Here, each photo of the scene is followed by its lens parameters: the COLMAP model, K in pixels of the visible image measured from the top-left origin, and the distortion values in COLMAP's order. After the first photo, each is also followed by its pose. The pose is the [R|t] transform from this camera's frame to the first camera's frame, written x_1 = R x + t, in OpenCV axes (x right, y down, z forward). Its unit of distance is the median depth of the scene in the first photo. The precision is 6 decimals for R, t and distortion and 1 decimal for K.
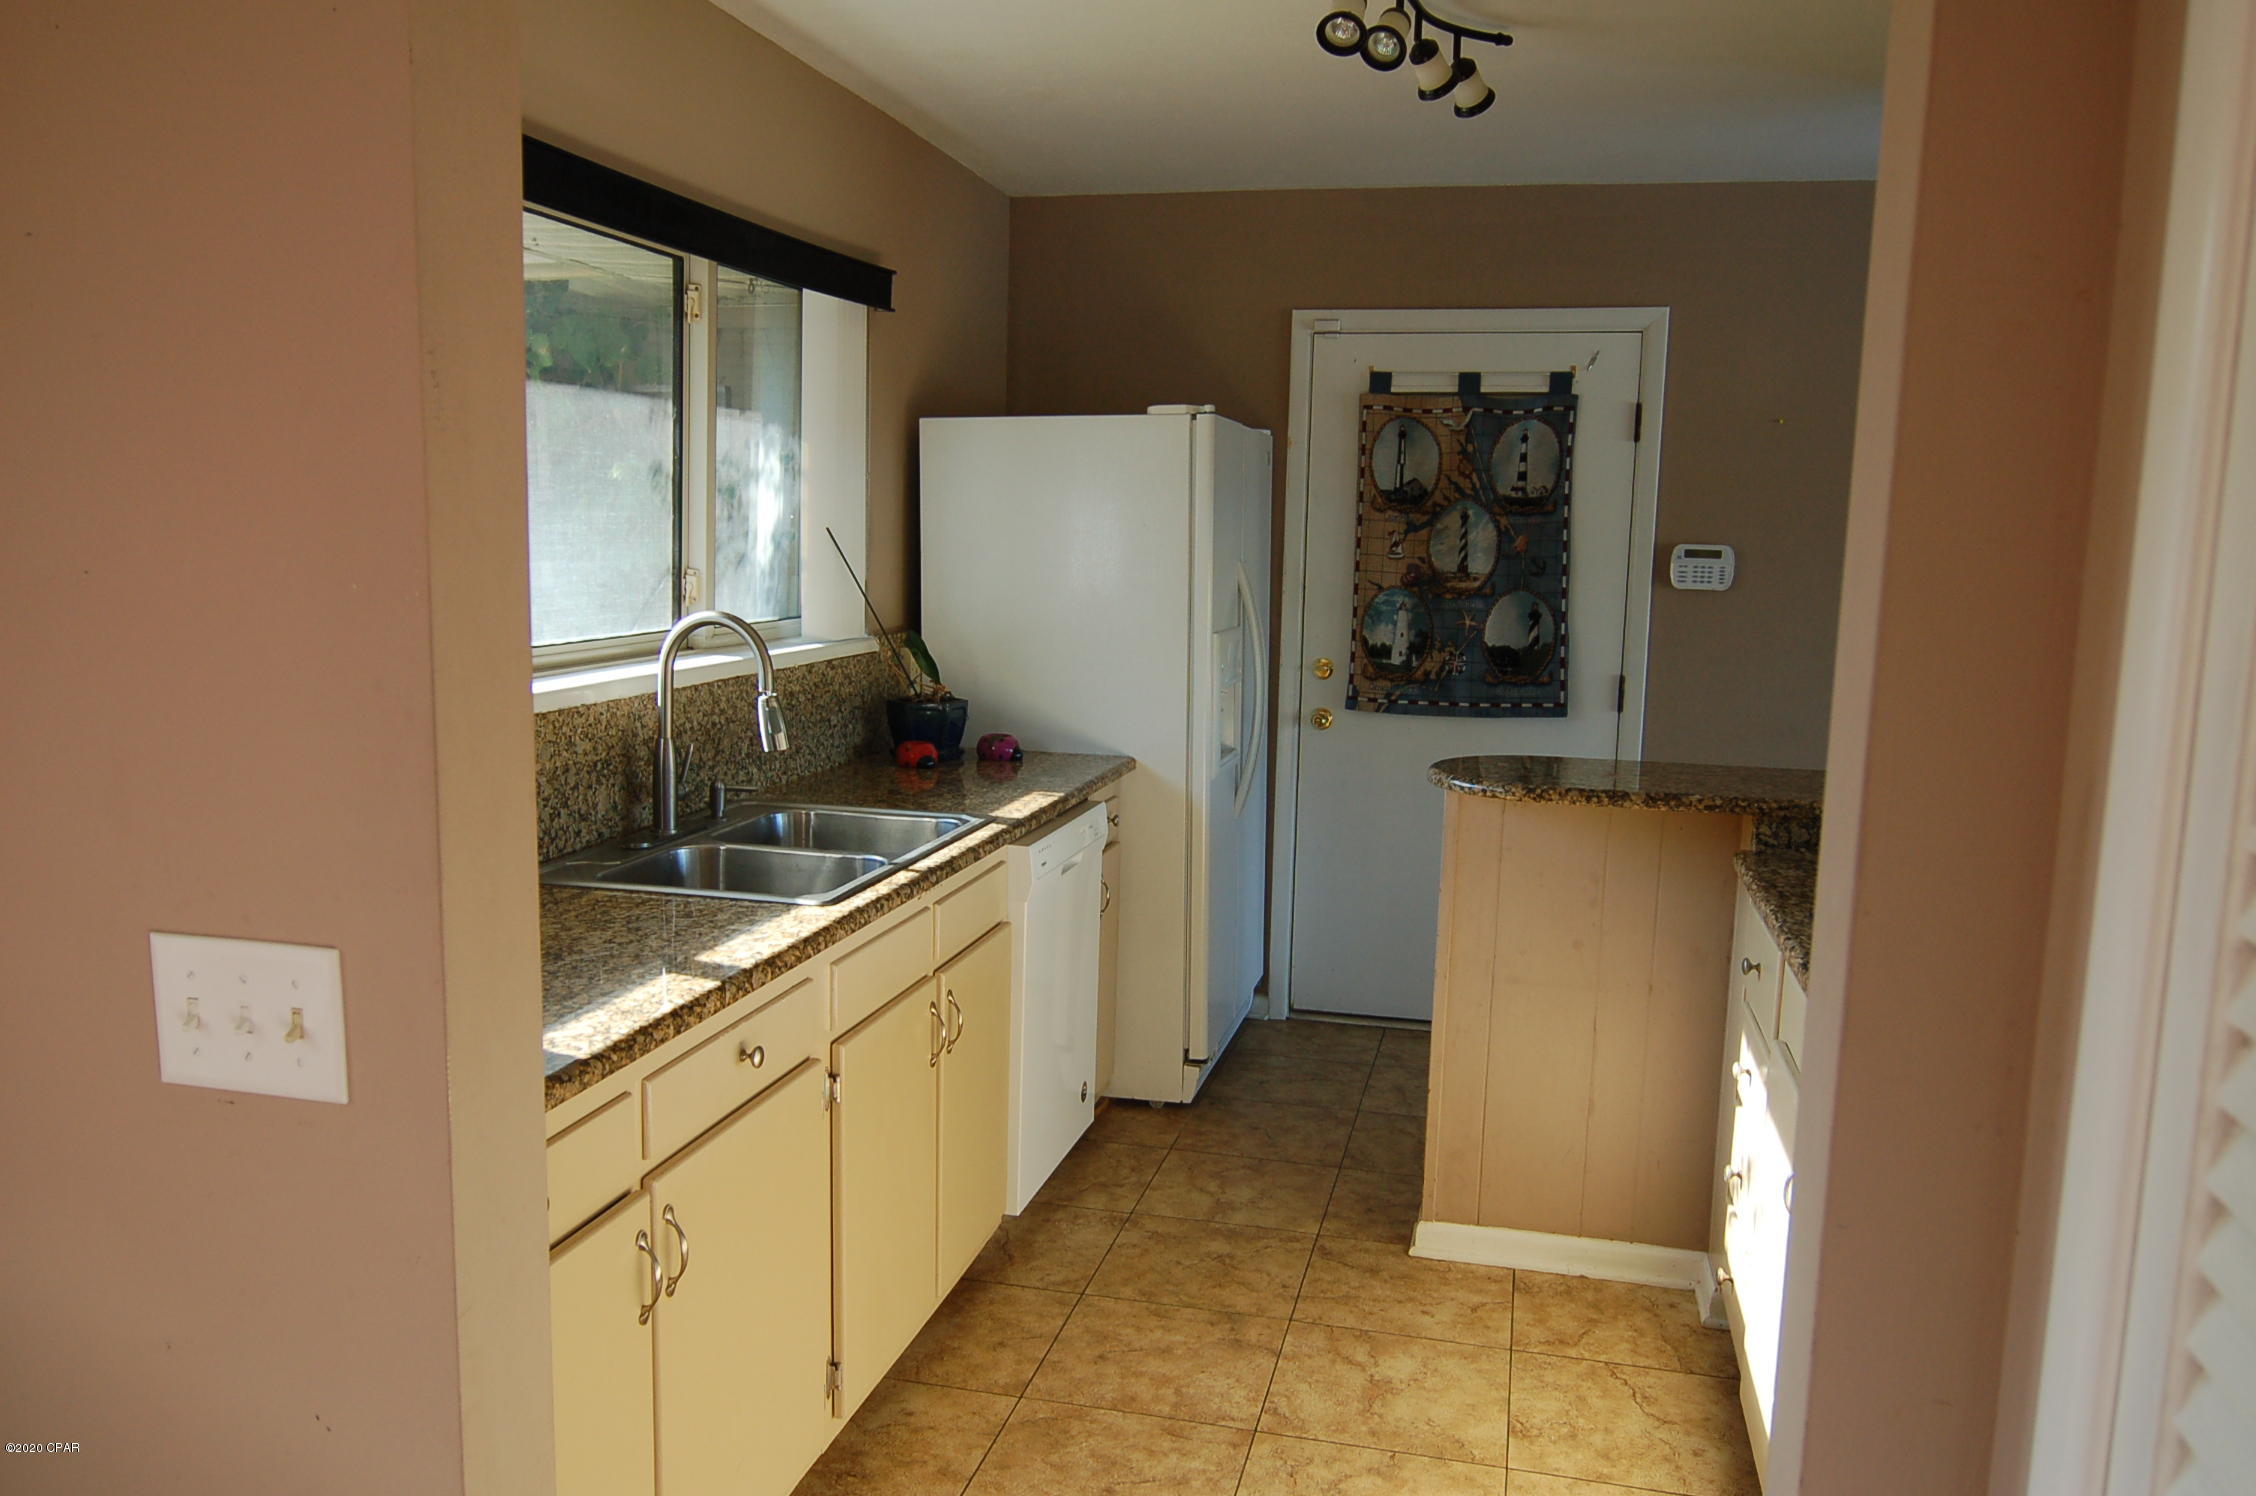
lens RADIAL K [[1679.6, 0, 1126.8], [0, 1679.6, 748.9], [0, 0, 1]] dist [-0.020498, 0.004519]
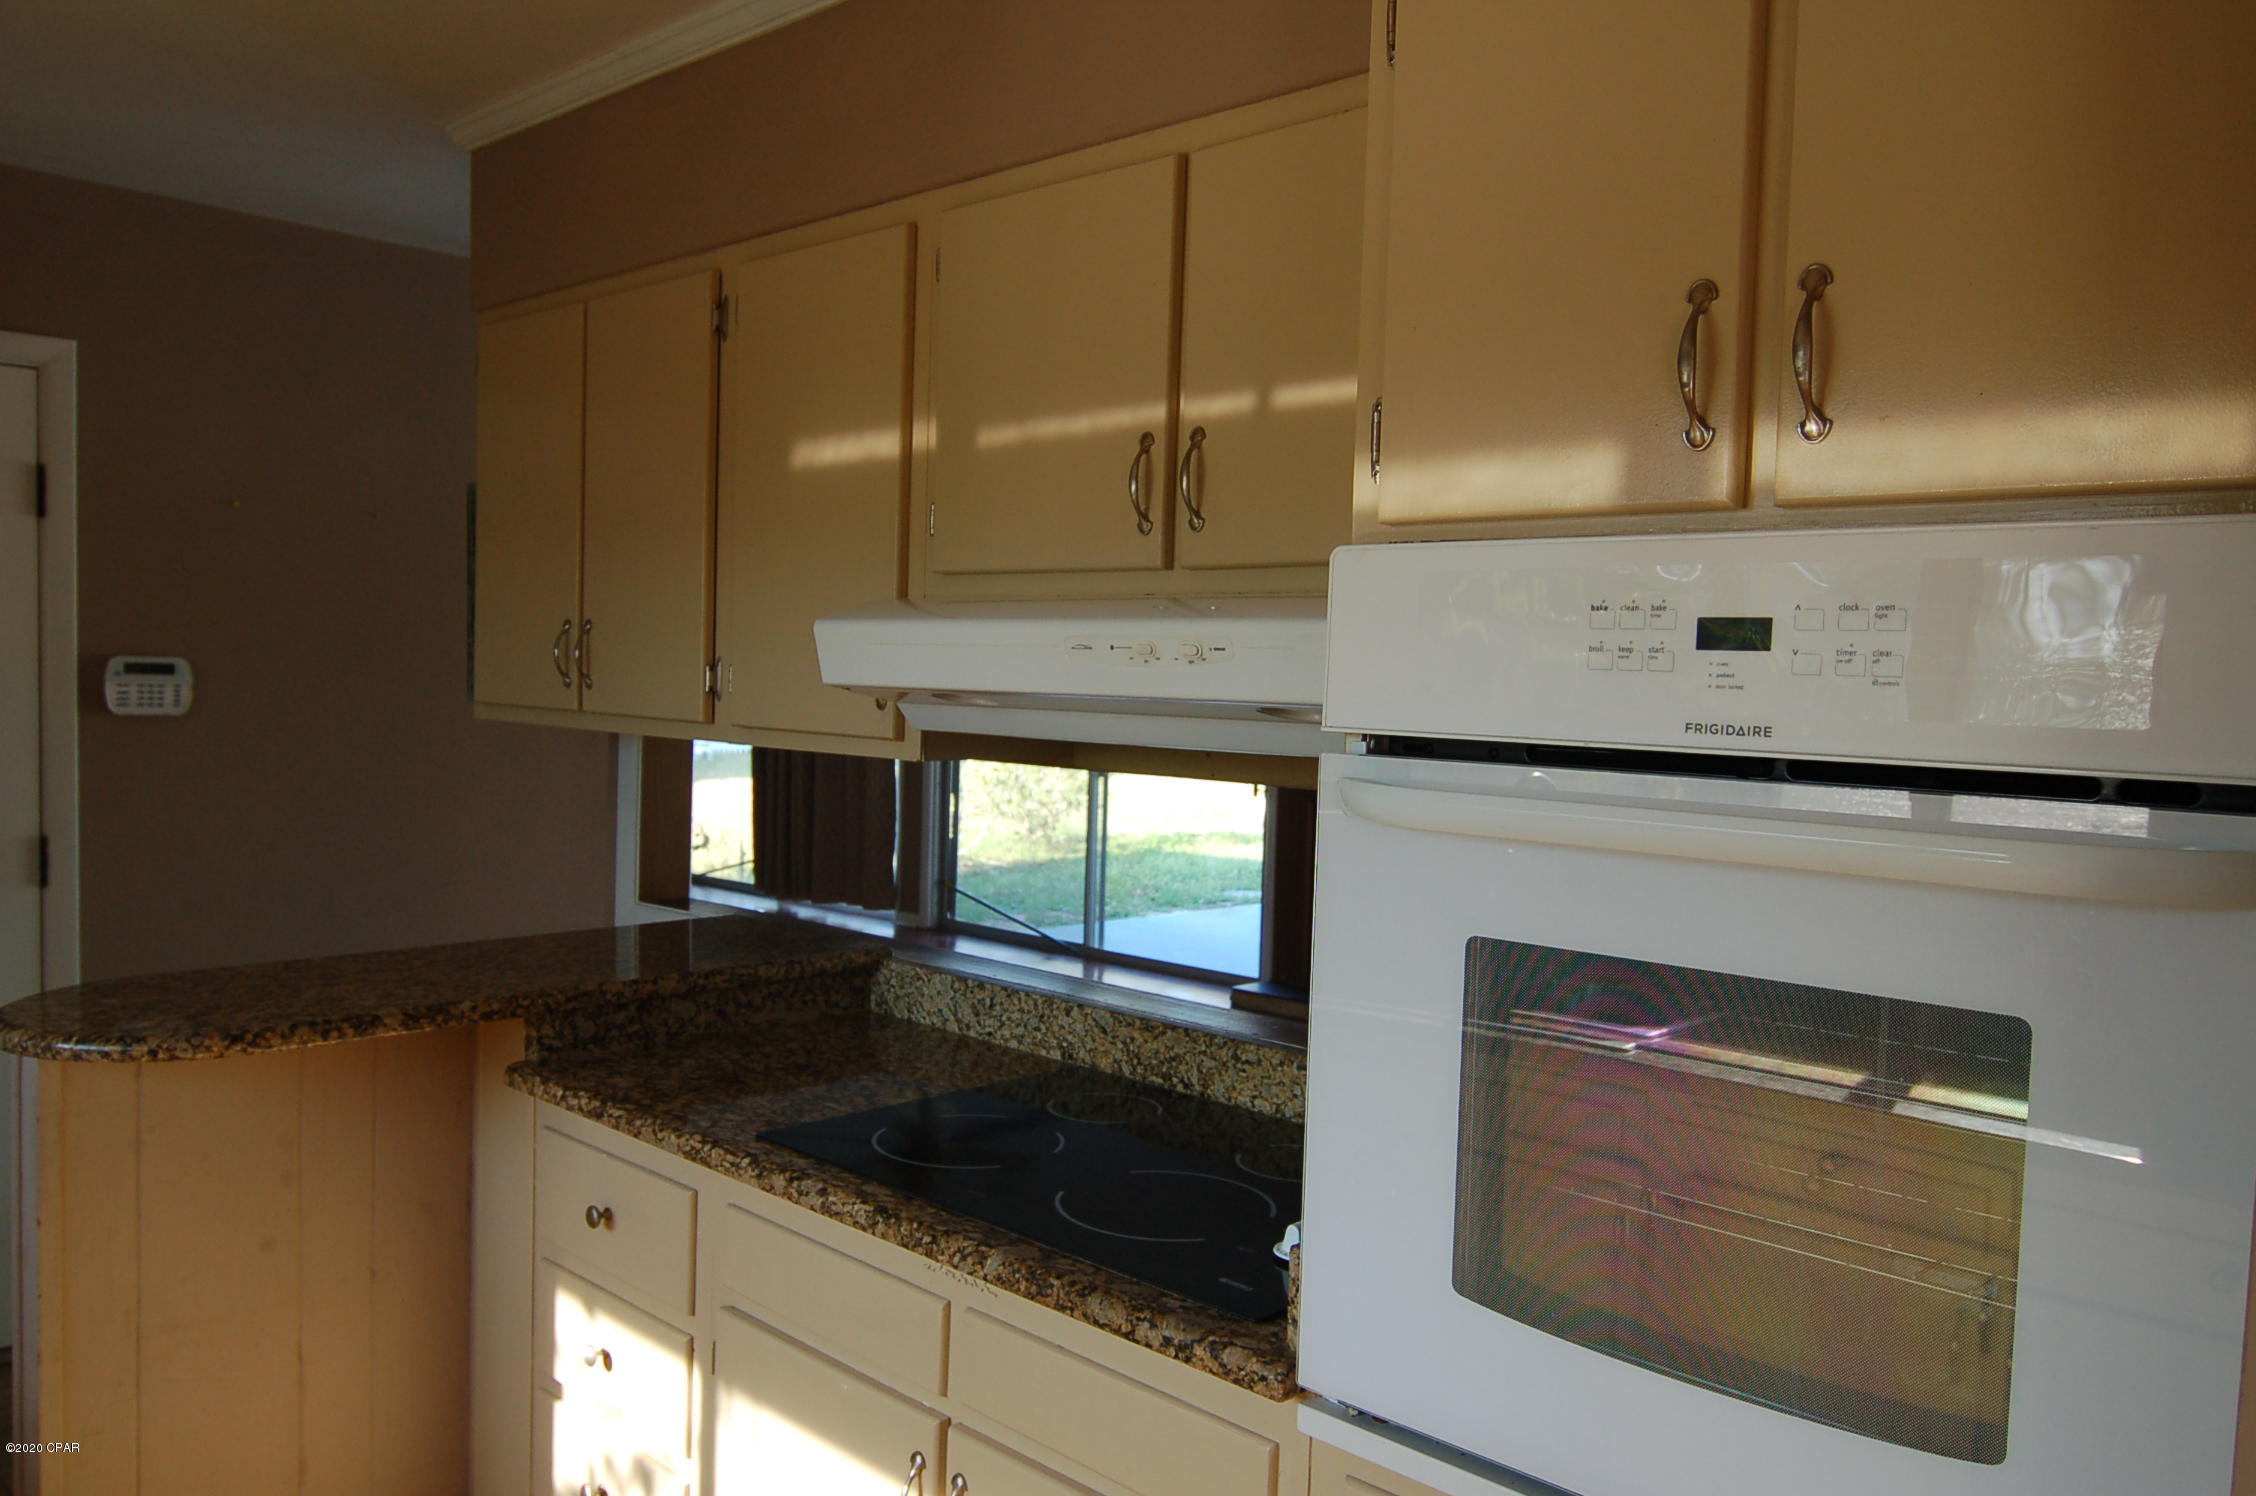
lens RADIAL K [[1679.6, 0, 1128.2], [0, 1679.6, 751.0], [0, 0, 1]] dist [-0.020498, 0.004519]
pose [[0.495868, -0.047326, 0.867107, -0.096928], [0.098509, 0.995134, -0.002020, -0.033632], [-0.862792, 0.086420, 0.498117, 0.239071]]
